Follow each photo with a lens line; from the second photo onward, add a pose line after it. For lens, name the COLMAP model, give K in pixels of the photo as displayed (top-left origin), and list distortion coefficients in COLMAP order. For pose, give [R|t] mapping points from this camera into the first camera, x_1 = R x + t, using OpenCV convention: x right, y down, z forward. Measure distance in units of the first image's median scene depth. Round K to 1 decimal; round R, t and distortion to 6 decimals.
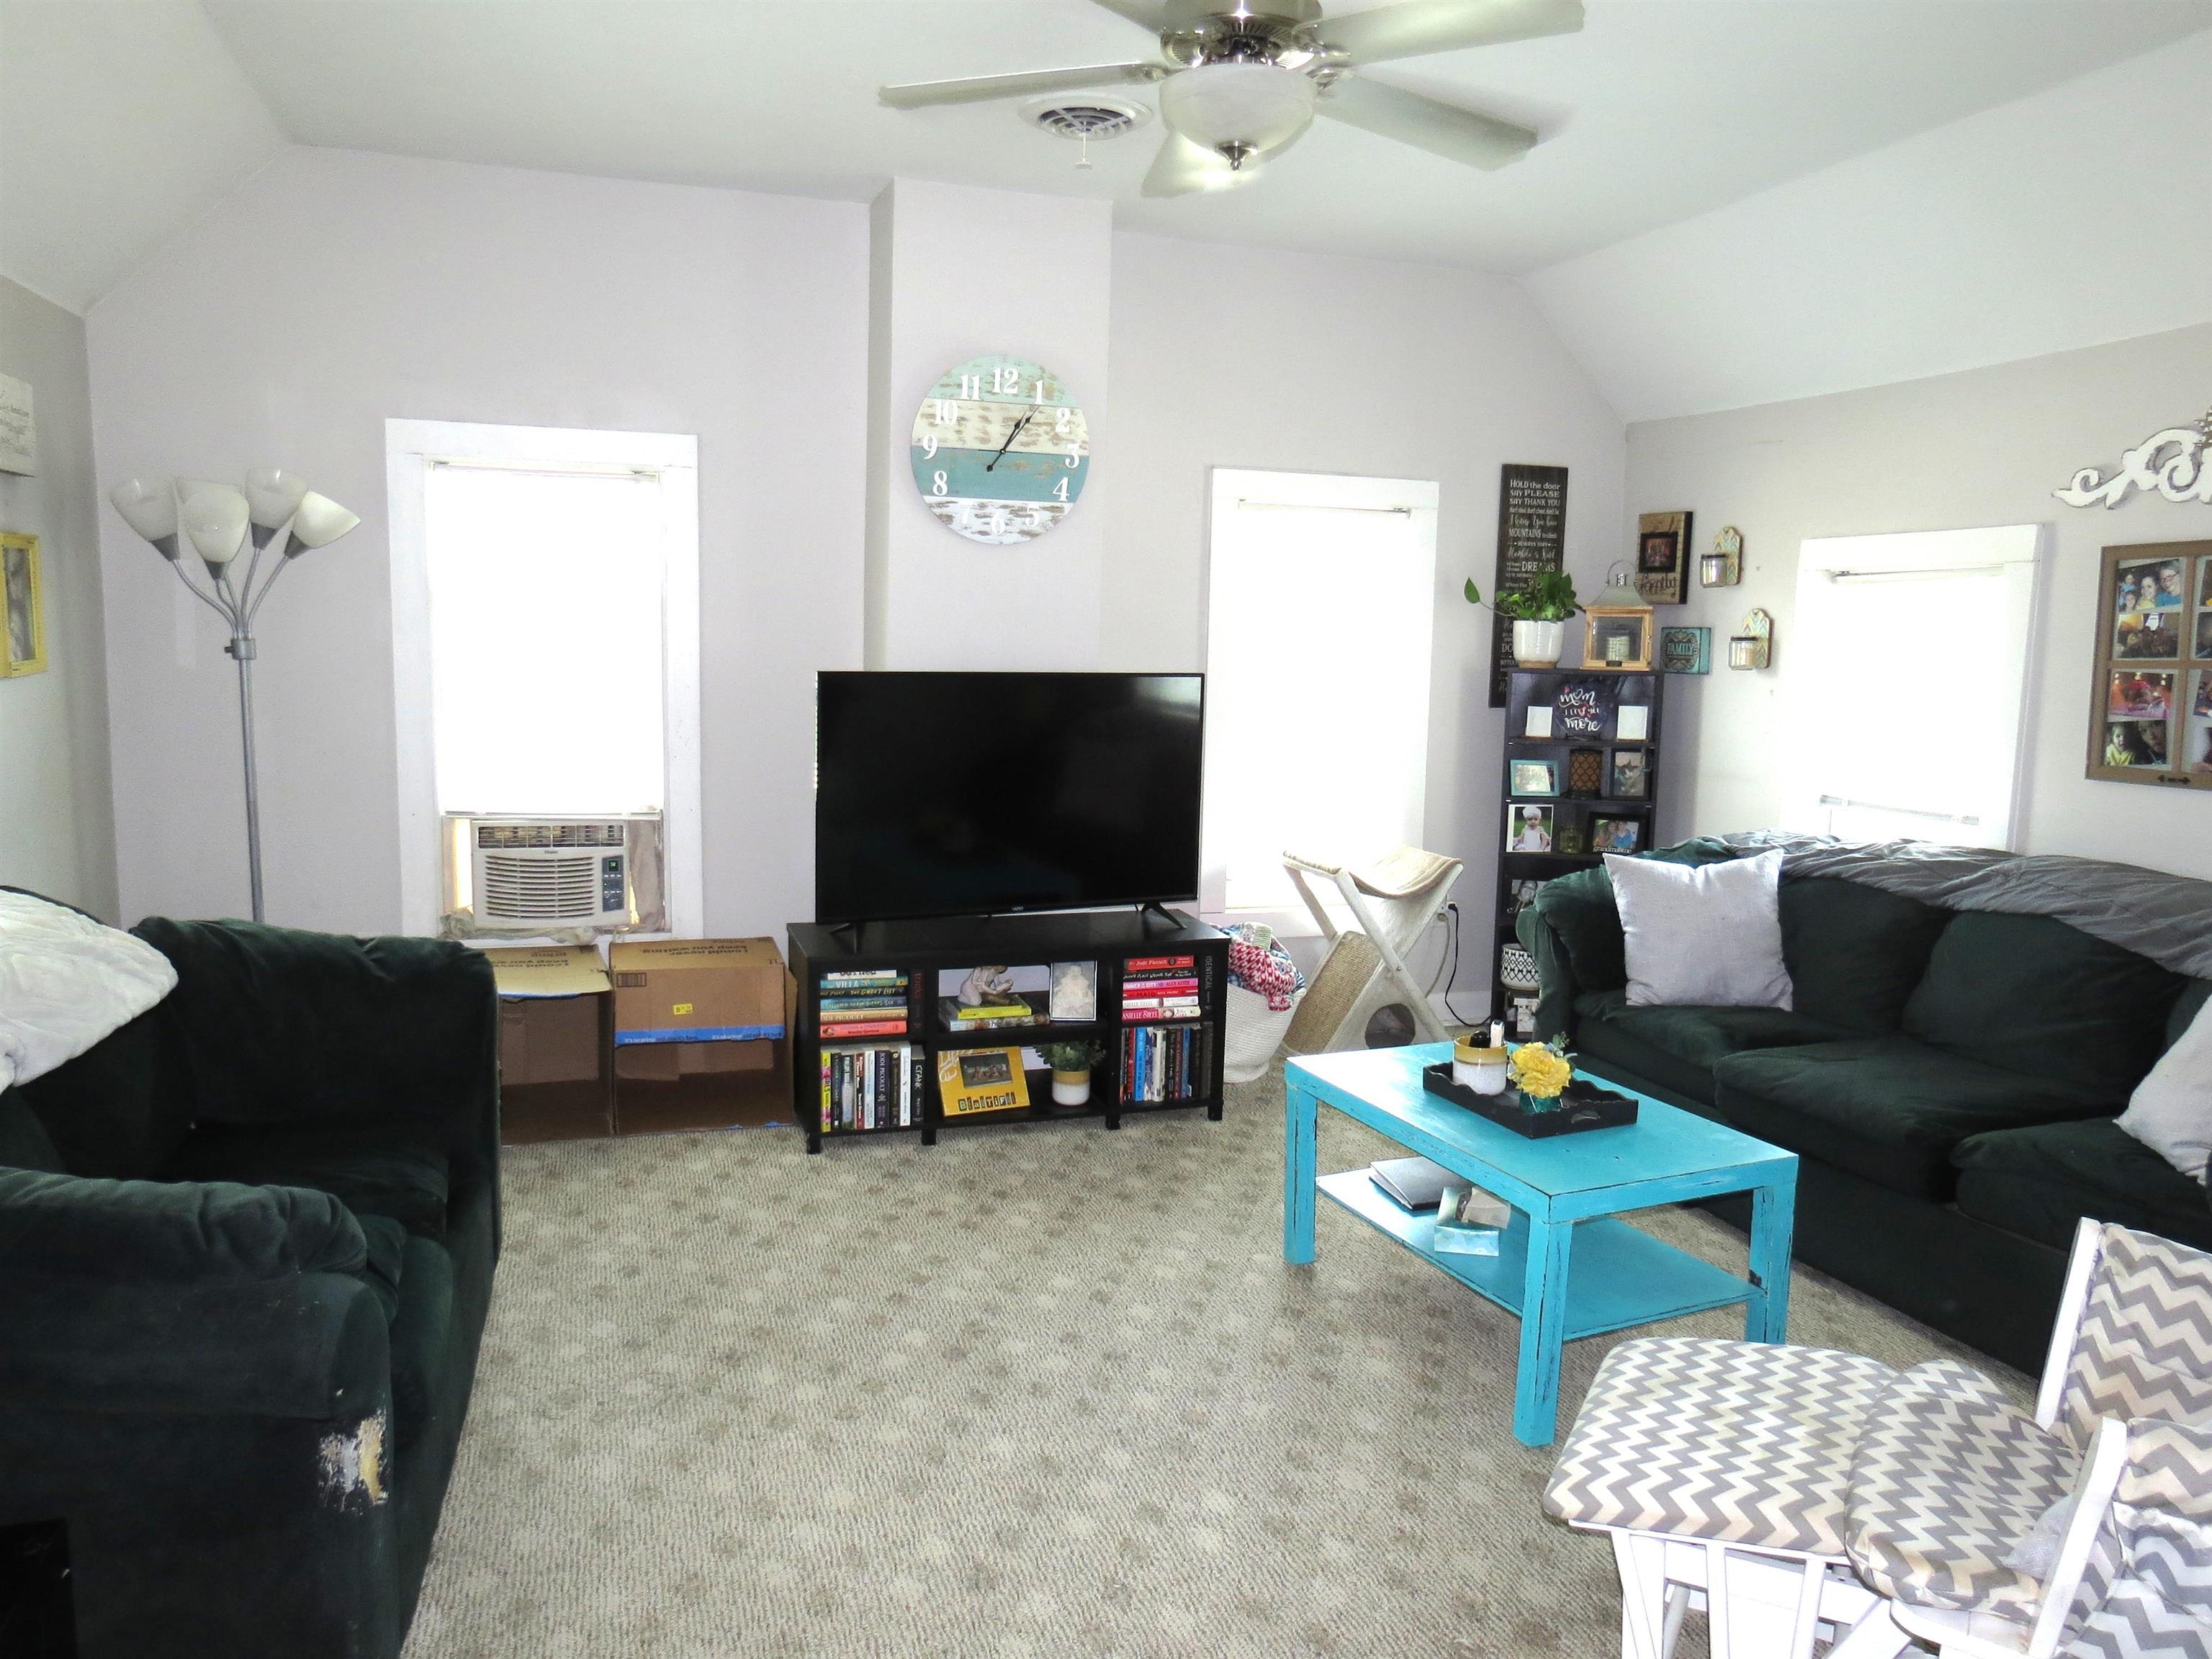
lens RADIAL K [[1556.1, 0, 1106.0], [0, 1556.1, 829.5], [0, 0, 1]] dist [-0.007833, -0.001173]
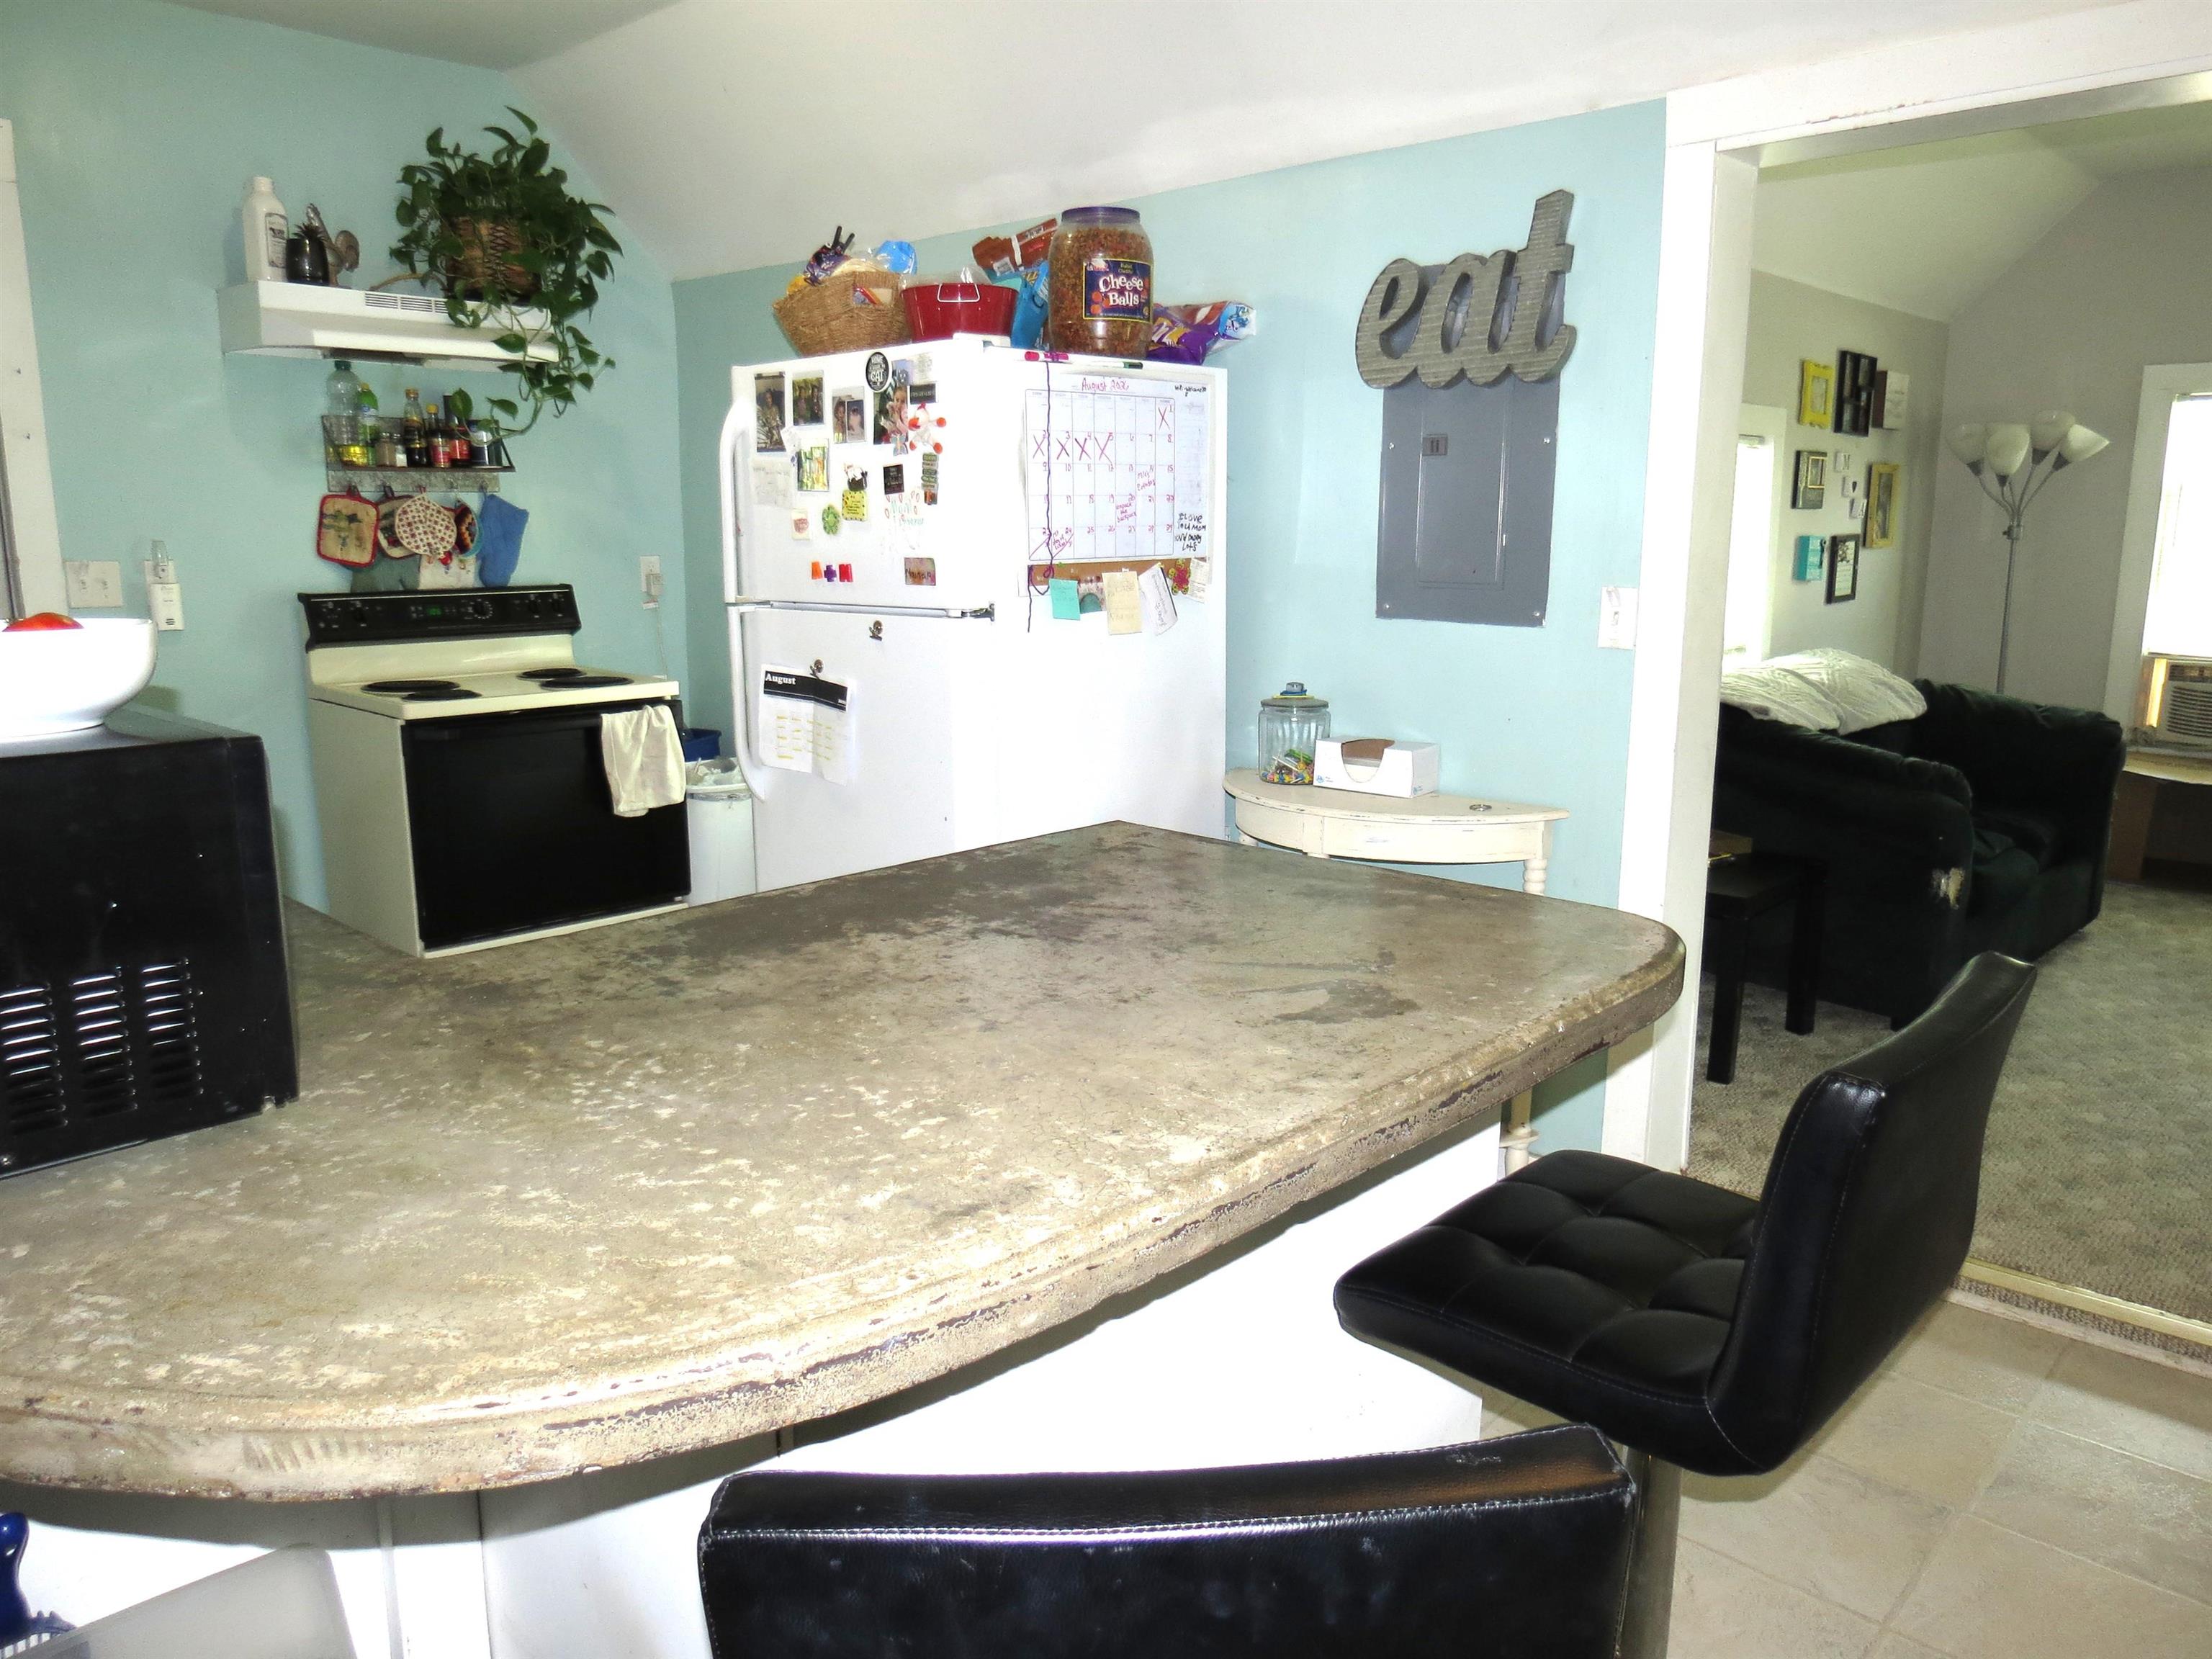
lens RADIAL K [[1556.1, 0, 1106.0], [0, 1556.1, 829.5], [0, 0, 1]] dist [-0.007833, -0.001173]
pose [[0.473851, 0.153070, -0.867199, 0.404055], [-0.100224, 0.987752, 0.119585, 0.082985], [0.874883, 0.030248, 0.483389, -0.532715]]
